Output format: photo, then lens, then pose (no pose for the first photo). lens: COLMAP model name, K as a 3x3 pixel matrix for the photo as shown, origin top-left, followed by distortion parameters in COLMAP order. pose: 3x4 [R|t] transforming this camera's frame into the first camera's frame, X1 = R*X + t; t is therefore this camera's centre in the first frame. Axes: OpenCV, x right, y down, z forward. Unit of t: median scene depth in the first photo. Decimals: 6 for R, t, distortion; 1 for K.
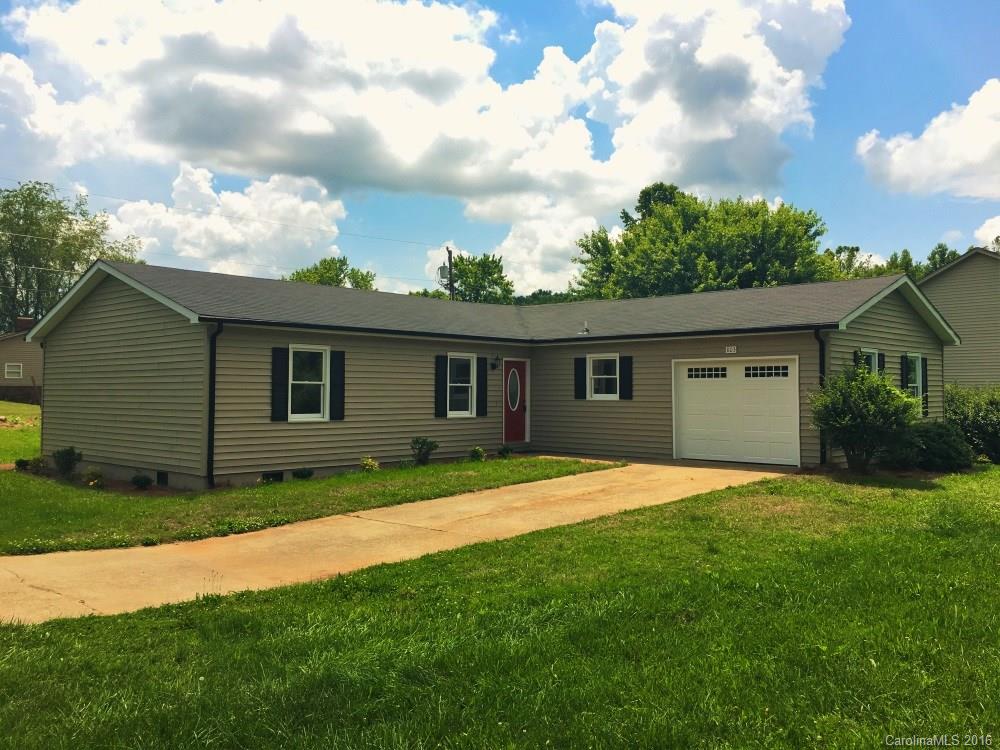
lens RADIAL K [[841.8, 0, 505.3], [0, 841.8, 375.2], [0, 0, 1]] dist [0.071743, -0.070023]
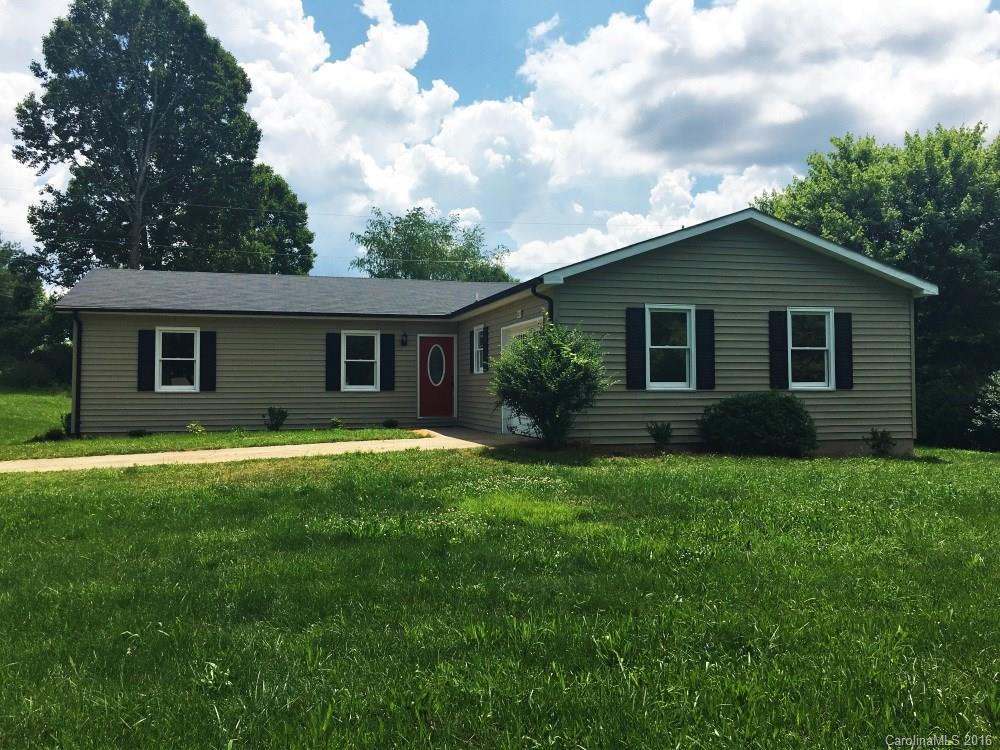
lens RADIAL K [[841.8, 0, 521.0], [0, 841.8, 362.6], [0, 0, 1]] dist [0.071743, -0.070023]
pose [[0.861379, -0.016230, -0.507703, 0.166676], [0.013343, 0.999867, -0.009325, 0.006709], [0.507788, 0.001258, 0.861481, 0.047758]]
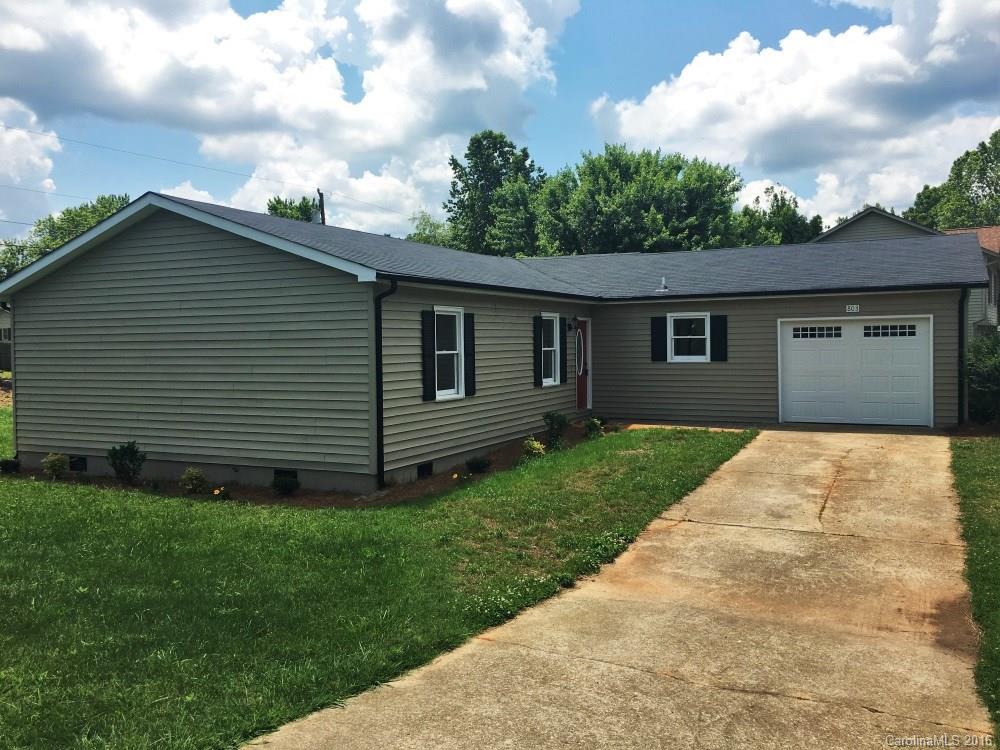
lens RADIAL K [[841.8, 0, 508.1], [0, 841.8, 368.1], [0, 0, 1]] dist [0.071743, -0.070023]
pose [[0.956369, -0.025790, 0.291020, -0.089208], [0.010714, 0.998522, 0.053281, -0.004070], [-0.291964, -0.047838, 0.955232, 0.041544]]
